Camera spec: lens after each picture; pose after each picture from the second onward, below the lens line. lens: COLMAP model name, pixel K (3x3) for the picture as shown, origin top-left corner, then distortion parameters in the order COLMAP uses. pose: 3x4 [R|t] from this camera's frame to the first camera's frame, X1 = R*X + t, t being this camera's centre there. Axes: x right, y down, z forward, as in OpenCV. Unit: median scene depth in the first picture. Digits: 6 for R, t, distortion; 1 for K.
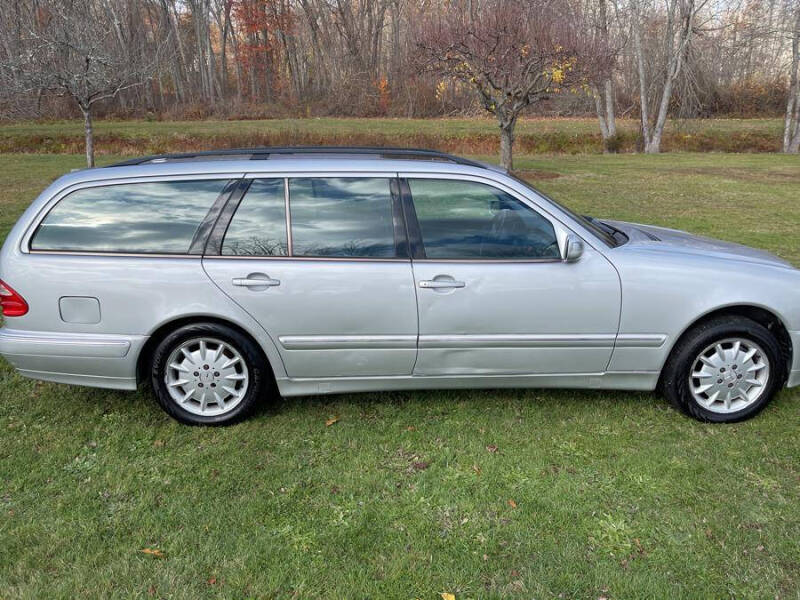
lens RADIAL K [[614.1, 0, 398.4], [0, 614.1, 298.9], [0, 0, 1]] dist [0.059447, -0.086708]
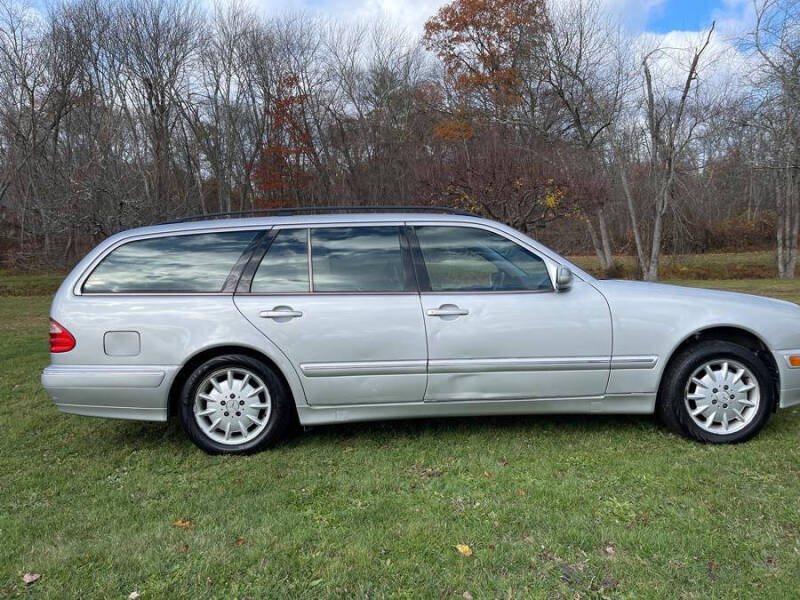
lens RADIAL K [[614.1, 0, 399.3], [0, 614.1, 298.0], [0, 0, 1]] dist [0.059447, -0.086708]
pose [[0.999567, -0.026858, -0.012019, -0.002040], [0.023328, 0.972287, -0.232626, 0.200518], [0.017934, 0.232244, 0.972492, -0.083786]]
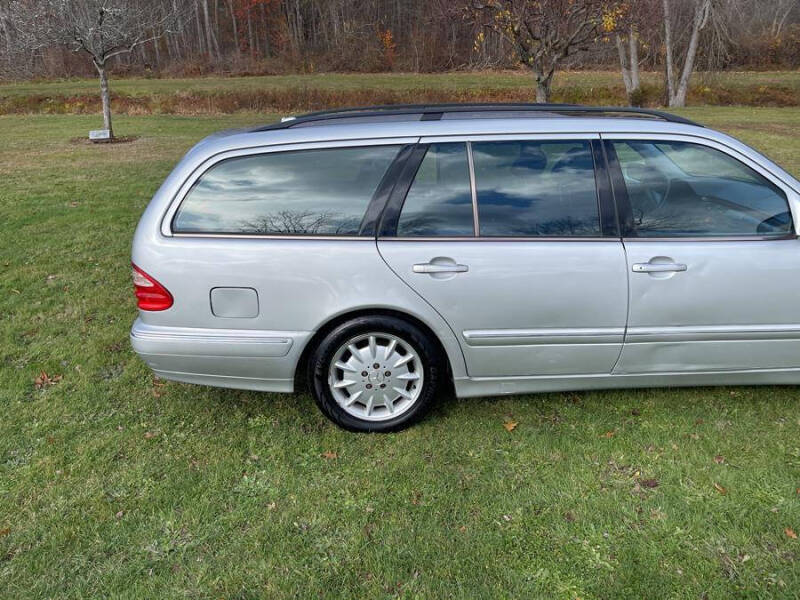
lens RADIAL K [[614.1, 0, 397.2], [0, 614.1, 301.8], [0, 0, 1]] dist [0.059447, -0.086708]
pose [[0.999944, -0.010110, 0.003025, -0.282023], [0.009877, 0.997578, 0.068850, -0.037915], [-0.003714, -0.068816, 0.997622, 0.148641]]
